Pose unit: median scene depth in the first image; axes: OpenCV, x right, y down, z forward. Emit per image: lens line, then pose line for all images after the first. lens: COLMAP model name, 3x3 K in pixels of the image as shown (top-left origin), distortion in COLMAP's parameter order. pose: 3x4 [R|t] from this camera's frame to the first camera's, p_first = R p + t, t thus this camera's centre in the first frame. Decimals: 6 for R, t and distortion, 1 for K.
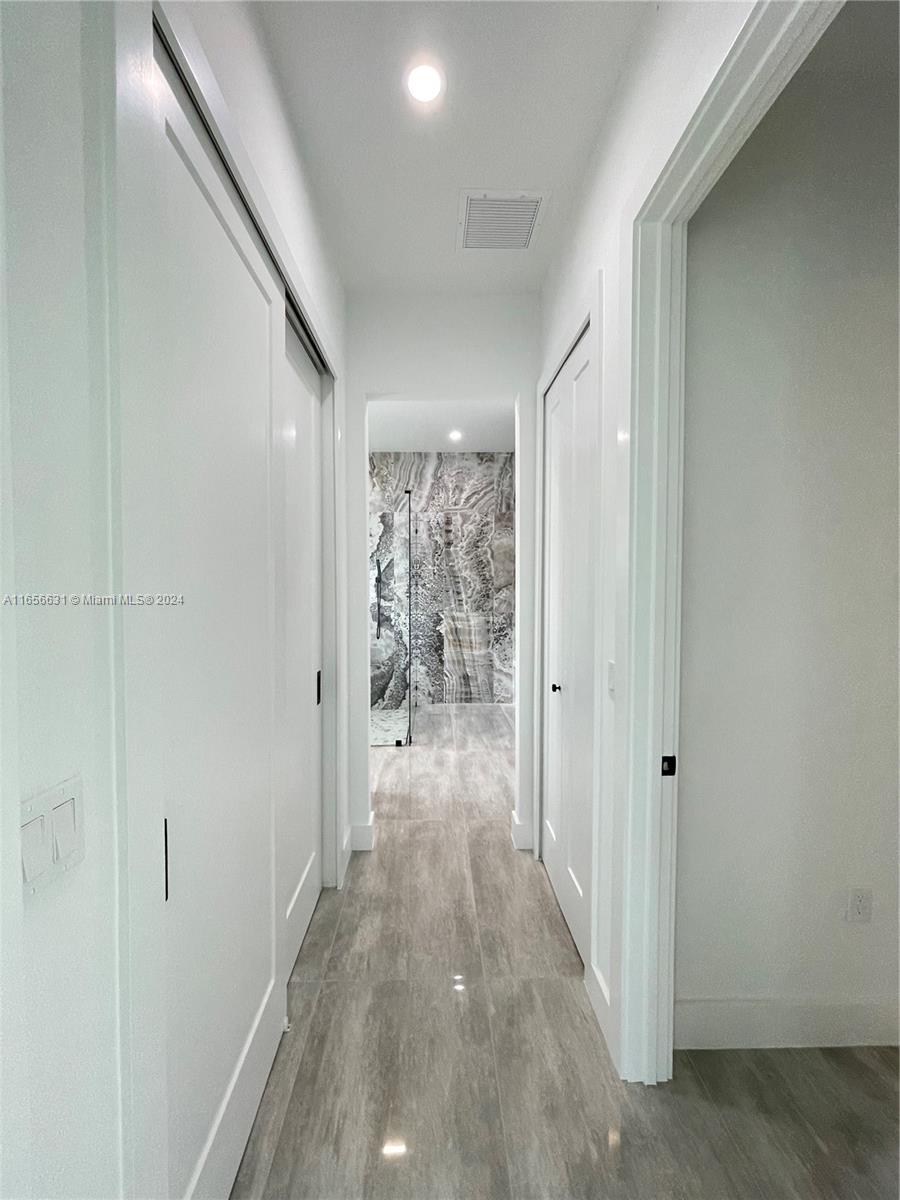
lens RADIAL K [[481.4, 0, 445.2], [0, 481.4, 594.3], [0, 0, 1]] dist [-0.004068, 0.000388]
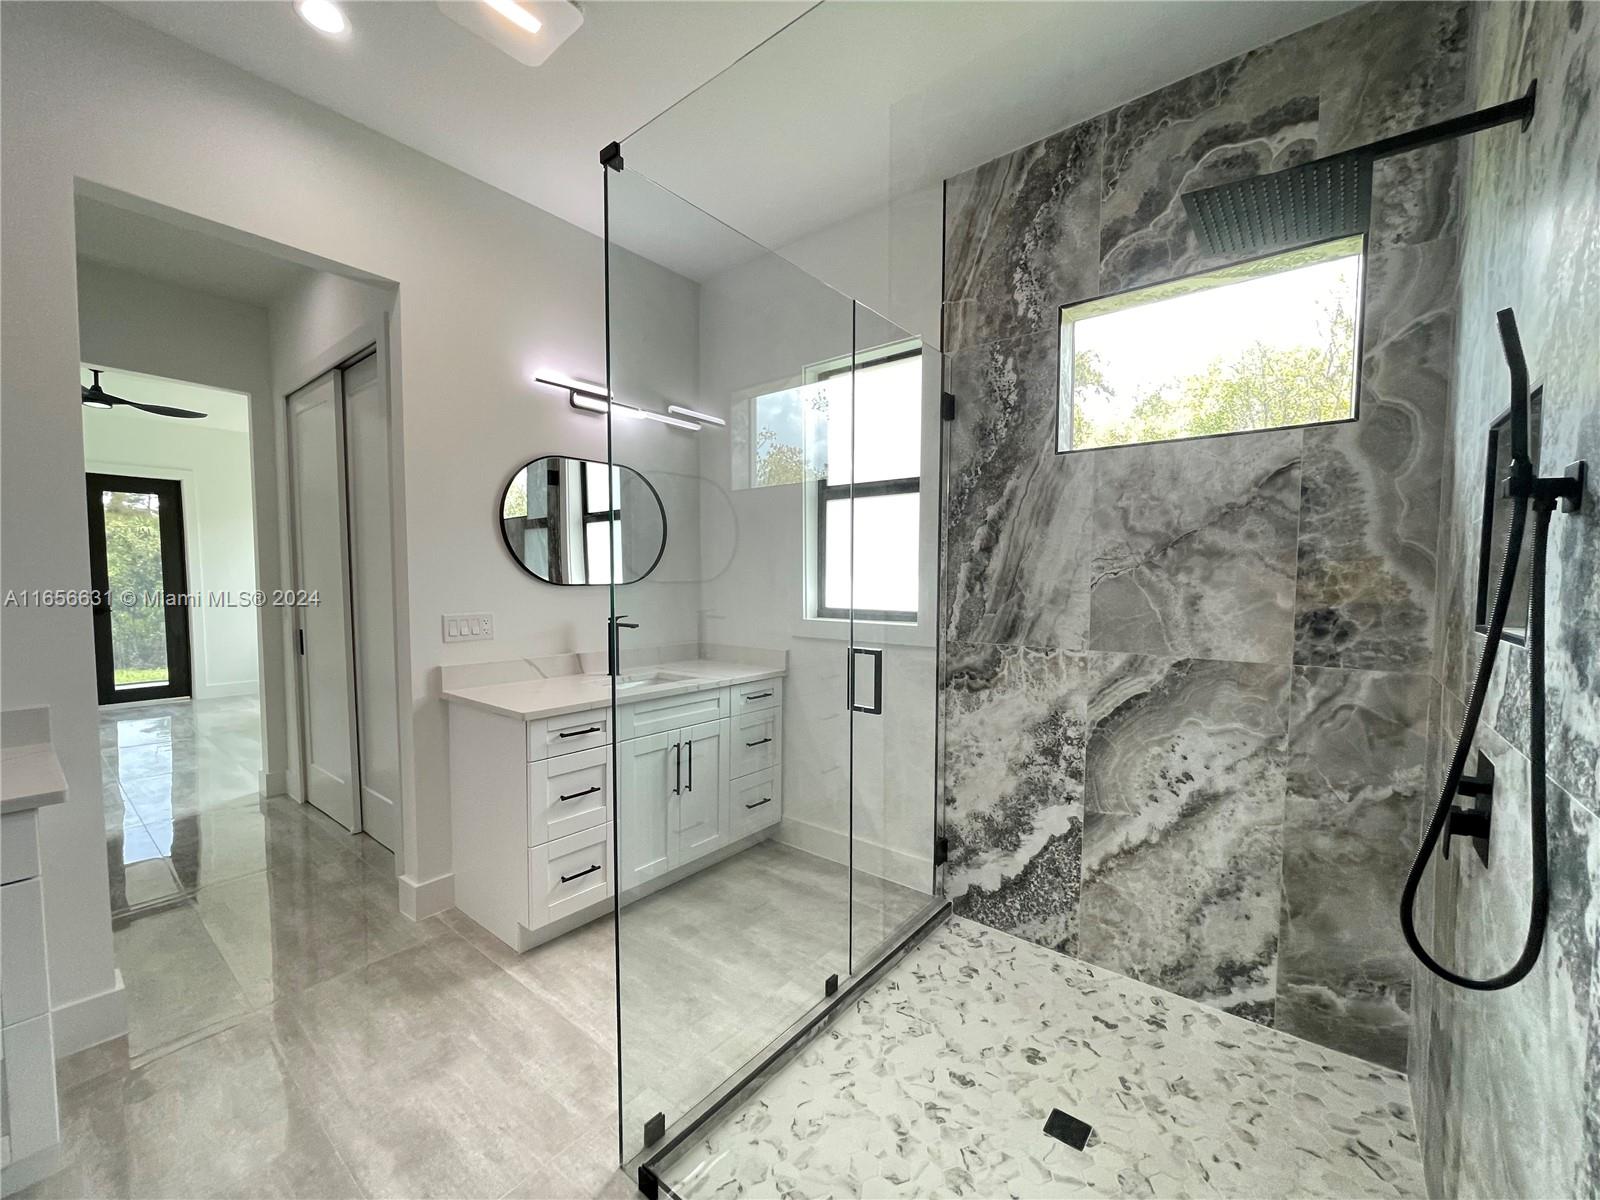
lens RADIAL K [[641.9, 0, 794.5], [0, 641.9, 614.8], [0, 0, 1]] dist [-0.004068, 0.000388]
pose [[-0.646849, 0.043256, -0.761391, 0.086809], [-0.026200, 0.996540, 0.078873, -0.007465], [0.762168, 0.070967, -0.643477, 0.956078]]
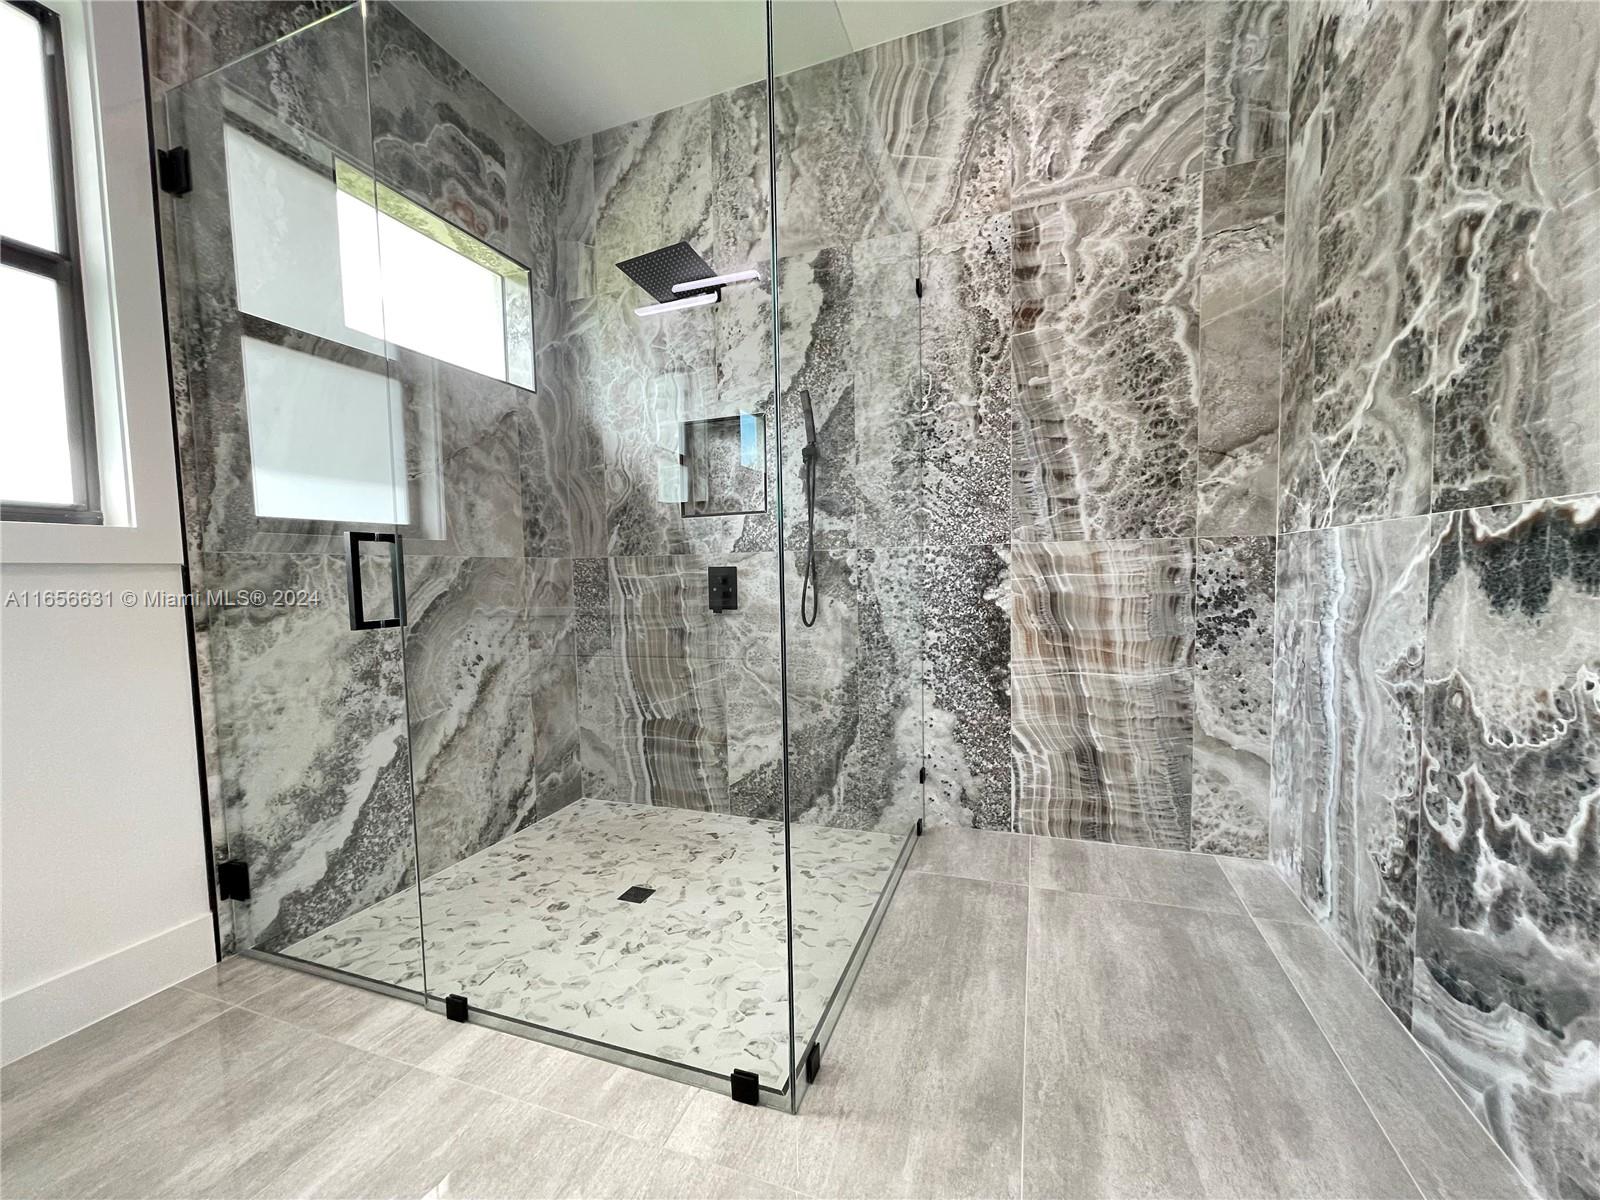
lens RADIAL K [[641.9, 0, 795.4], [0, 641.9, 612.1], [0, 0, 1]] dist [-0.004068, 0.000388]
pose [[0.927835, 0.003174, -0.372978, 0.022782], [0.010518, 0.999344, 0.034668, 0.066409], [0.372843, -0.036089, 0.927192, 0.565267]]
